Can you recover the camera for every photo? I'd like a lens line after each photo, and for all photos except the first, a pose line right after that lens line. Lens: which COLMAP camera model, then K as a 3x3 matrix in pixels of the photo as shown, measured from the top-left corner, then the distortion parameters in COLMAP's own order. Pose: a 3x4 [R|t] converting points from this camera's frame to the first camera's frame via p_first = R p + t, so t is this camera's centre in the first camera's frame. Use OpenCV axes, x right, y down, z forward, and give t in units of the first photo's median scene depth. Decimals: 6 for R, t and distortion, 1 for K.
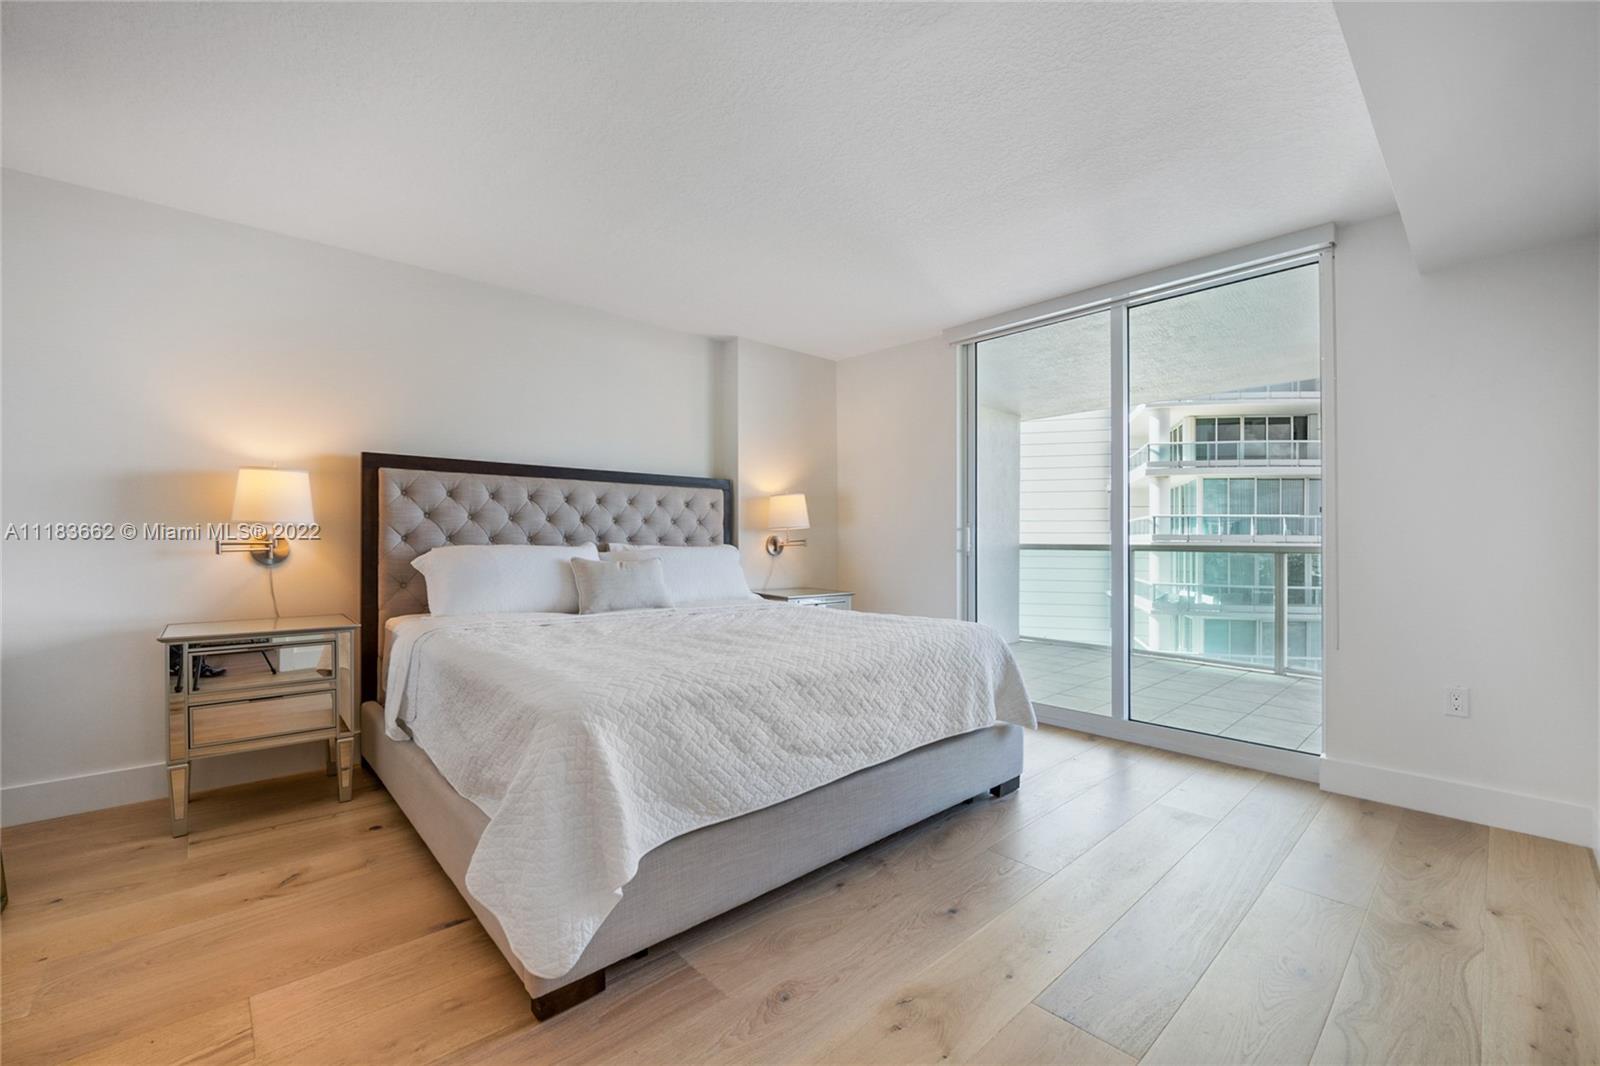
lens RADIAL K [[651.1, 0, 800.0], [0, 651.1, 533.0], [0, 0, 1]] dist [-0.030398, -0.000428]
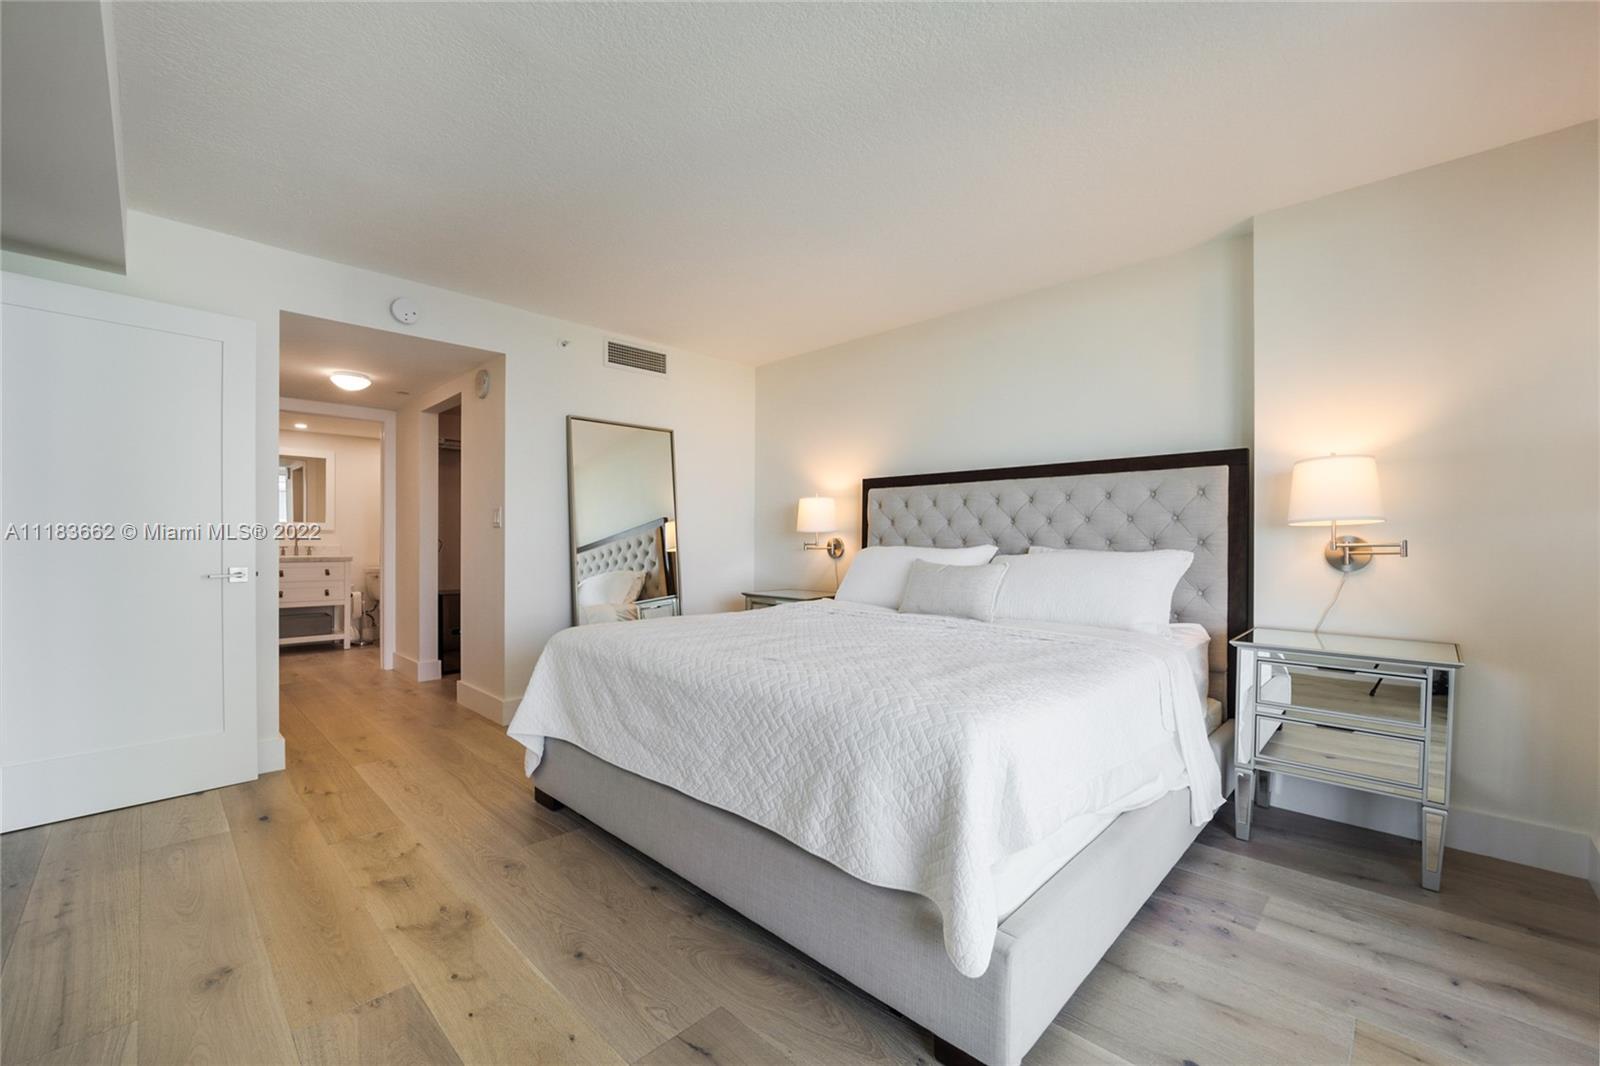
lens RADIAL K [[651.1, 0, 800.0], [0, 651.1, 533.0], [0, 0, 1]] dist [-0.030398, -0.000428]
pose [[0.061939, -0.014748, -0.997971, 0.900200], [0.006994, 0.999873, -0.014342, 0.013333], [0.998055, -0.006091, 0.062035, 0.980055]]
